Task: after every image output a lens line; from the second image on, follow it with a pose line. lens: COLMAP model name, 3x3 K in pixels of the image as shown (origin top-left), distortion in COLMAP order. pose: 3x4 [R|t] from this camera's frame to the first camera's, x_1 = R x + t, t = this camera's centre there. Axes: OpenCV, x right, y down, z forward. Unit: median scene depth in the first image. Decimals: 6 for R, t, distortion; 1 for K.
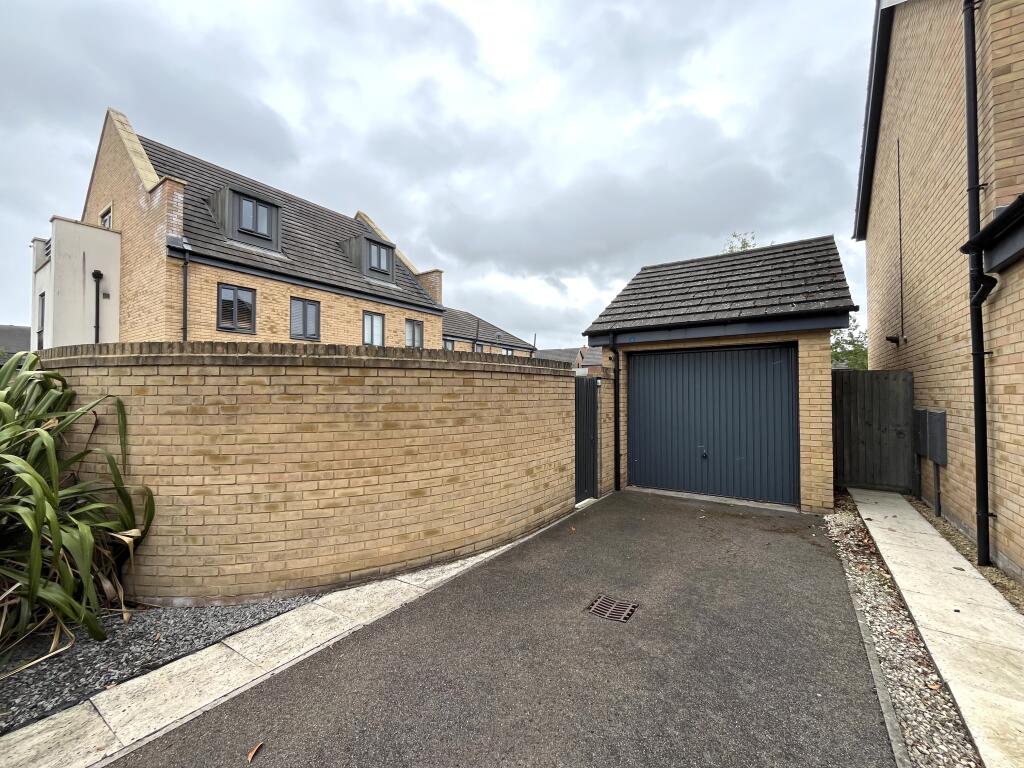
lens RADIAL K [[418.2, 0, 507.2], [0, 418.2, 386.4], [0, 0, 1]] dist [-0.005770, 0.000830]
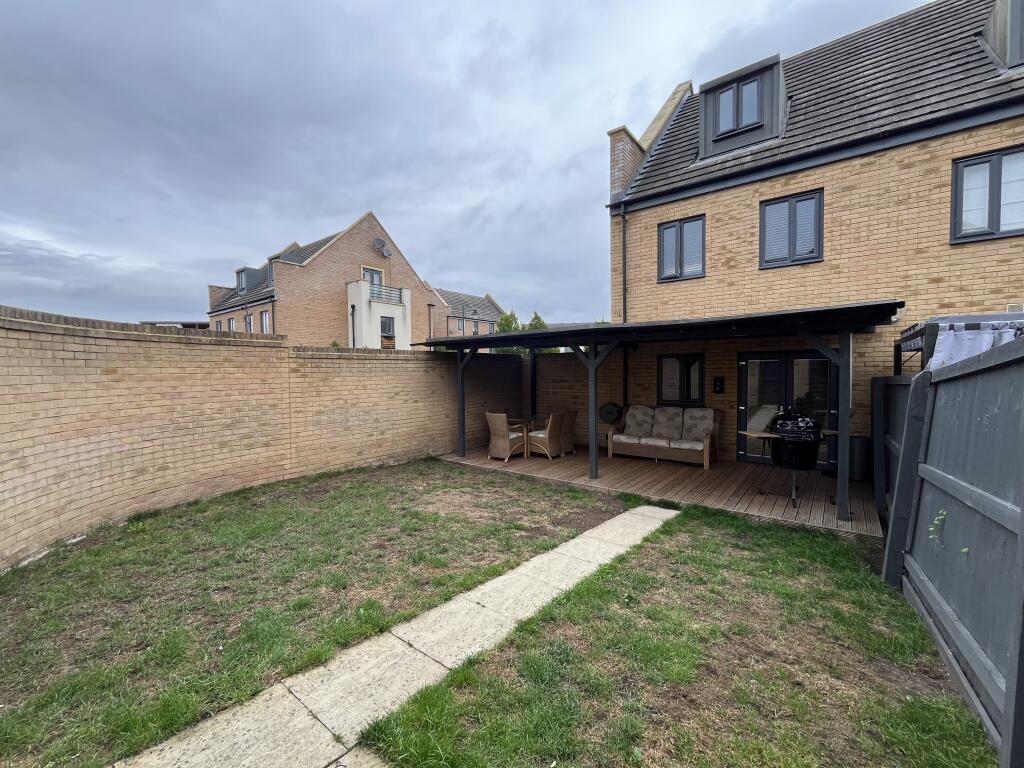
lens RADIAL K [[418.2, 0, 509.9], [0, 418.2, 386.0], [0, 0, 1]] dist [-0.005770, 0.000830]
pose [[-0.048705, 0.041470, -0.997952, 0.137009], [0.032939, 0.998661, 0.039891, 0.023710], [0.998270, -0.030928, -0.050006, 0.641408]]
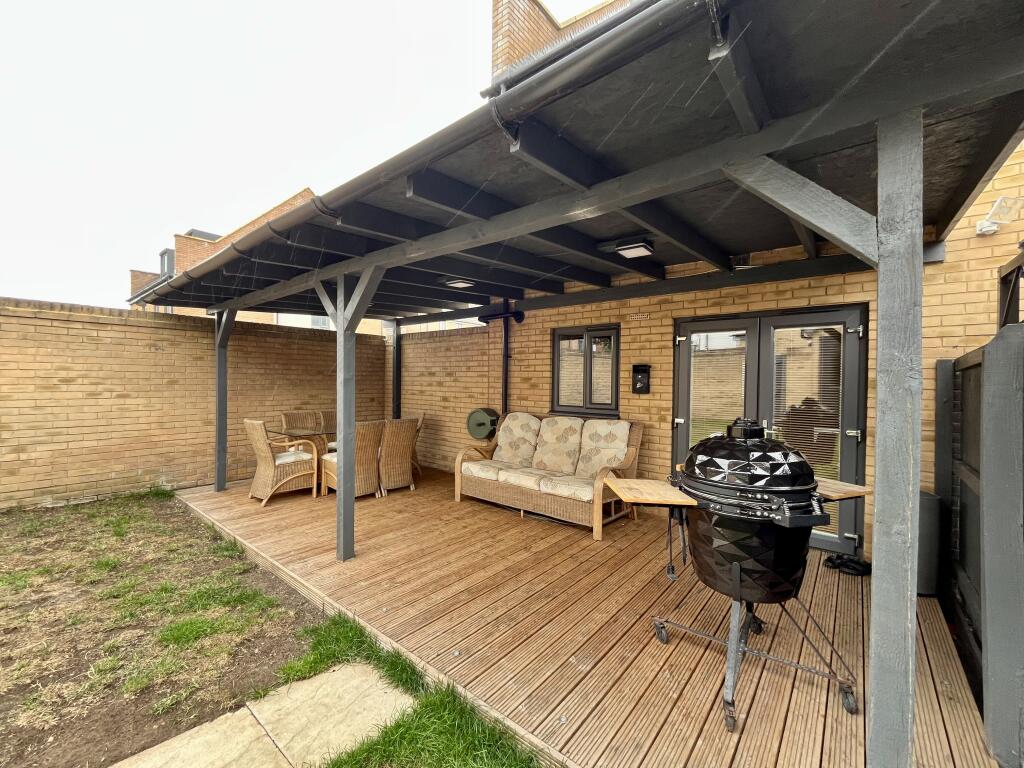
lens RADIAL K [[418.2, 0, 511.1], [0, 418.2, 385.5], [0, 0, 1]] dist [-0.005770, 0.000830]
pose [[-0.070586, 0.015451, -0.997386, -0.165301], [0.010268, 0.999838, 0.014762, 0.059002], [0.997453, -0.009199, -0.070734, 0.851293]]
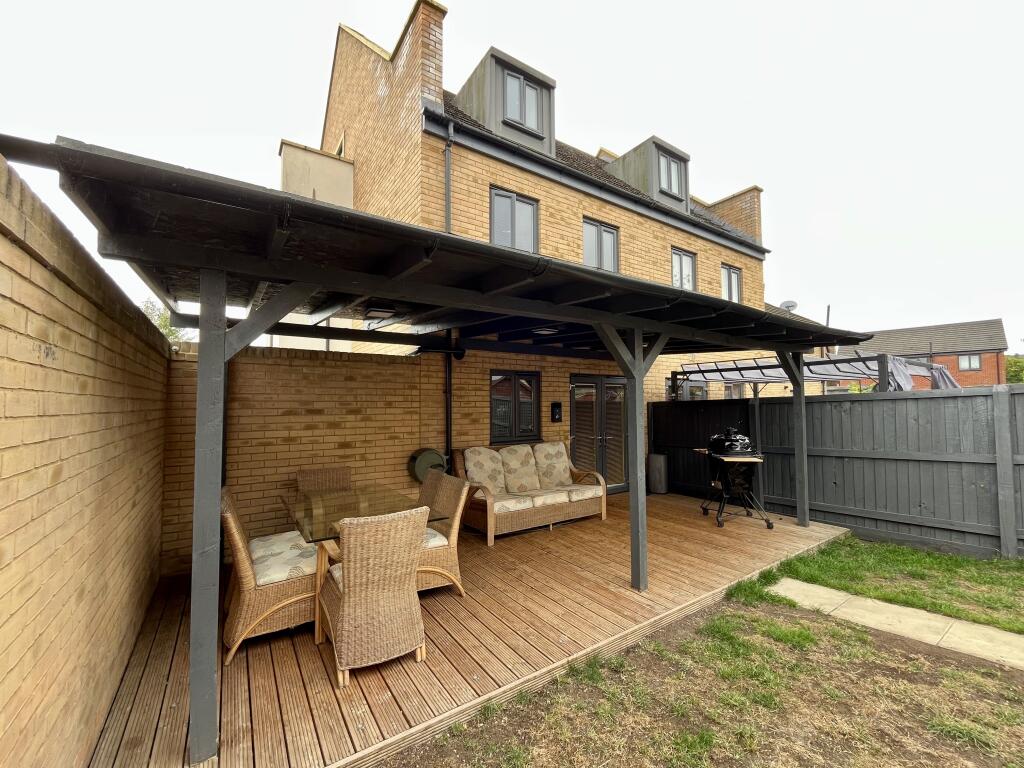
lens RADIAL K [[418.2, 0, 509.6], [0, 418.2, 385.2], [0, 0, 1]] dist [-0.005770, 0.000830]
pose [[0.932763, -0.016679, -0.360103, -0.404016], [0.009028, 0.999697, -0.022918, 0.036883], [0.360376, 0.018126, 0.932631, 0.412832]]
